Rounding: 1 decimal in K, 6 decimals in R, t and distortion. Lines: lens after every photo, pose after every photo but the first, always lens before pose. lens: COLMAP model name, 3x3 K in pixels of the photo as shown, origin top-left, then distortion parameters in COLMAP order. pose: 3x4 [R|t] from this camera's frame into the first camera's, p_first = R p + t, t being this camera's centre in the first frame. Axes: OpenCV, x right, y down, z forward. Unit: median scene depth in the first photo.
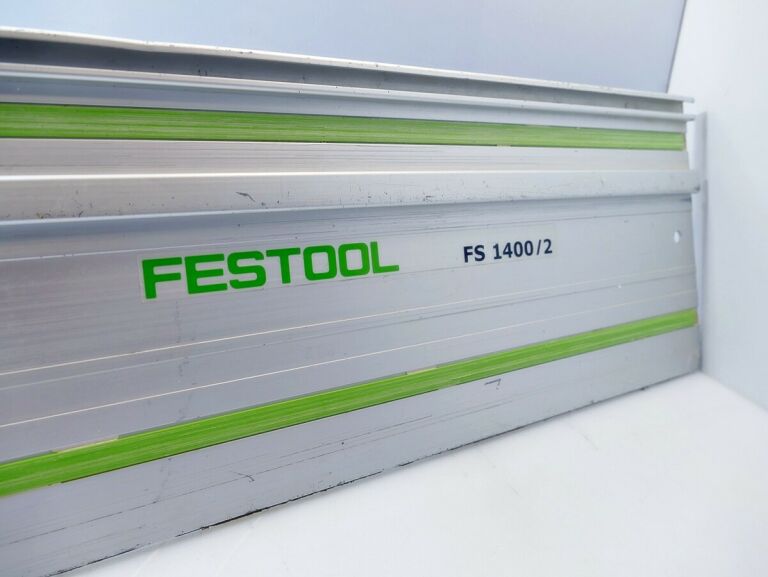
lens RADIAL K [[621.1, 0, 384.0], [0, 621.1, 288.5], [0, 0, 1]] dist [-0.012118, -0.001281]
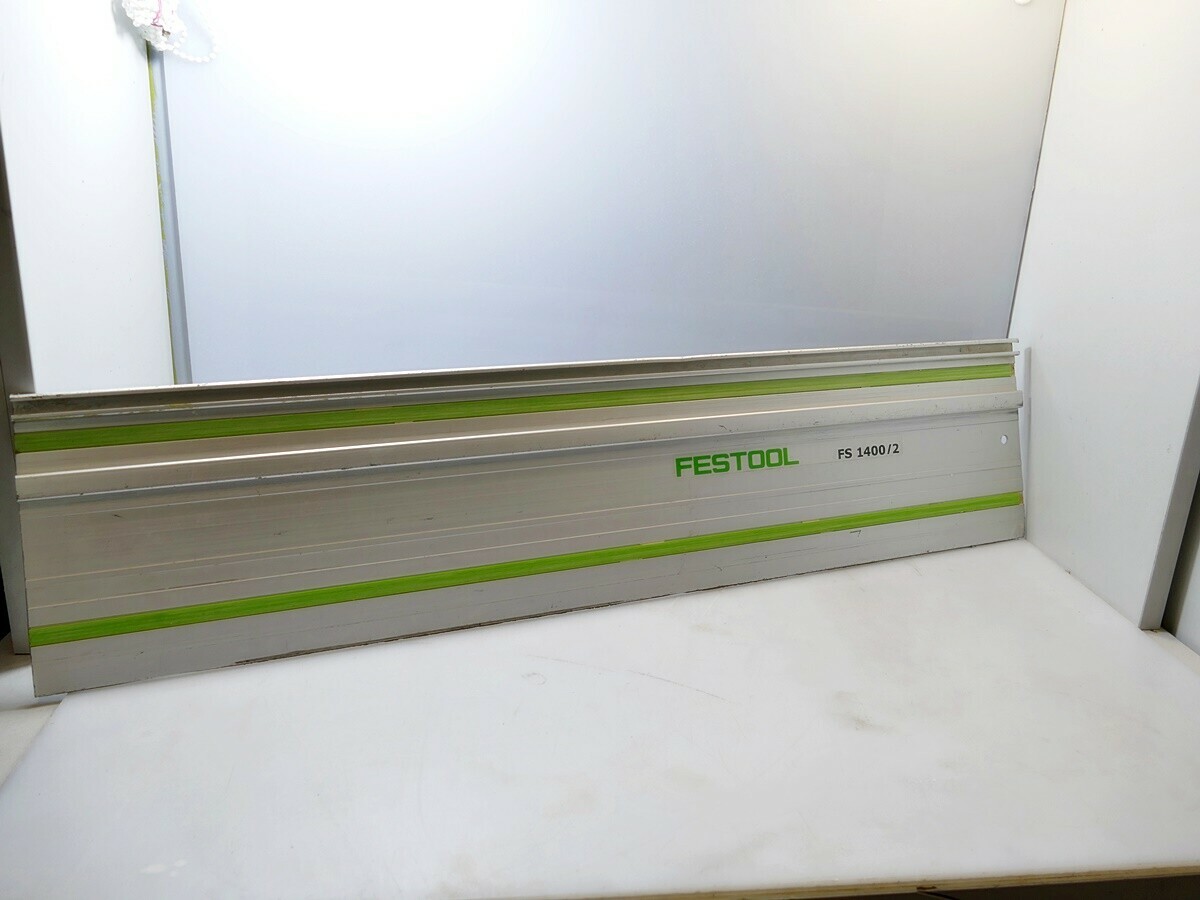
lens RADIAL K [[970.4, 0, 600.0], [0, 970.4, 450.0], [0, 0, 1]] dist [-0.012118, -0.001281]
pose [[0.984552, 0.023662, -0.173487, -0.057024], [-0.024220, 0.999706, -0.001097, -0.052941], [0.173410, 0.005282, 0.984836, -1.882494]]
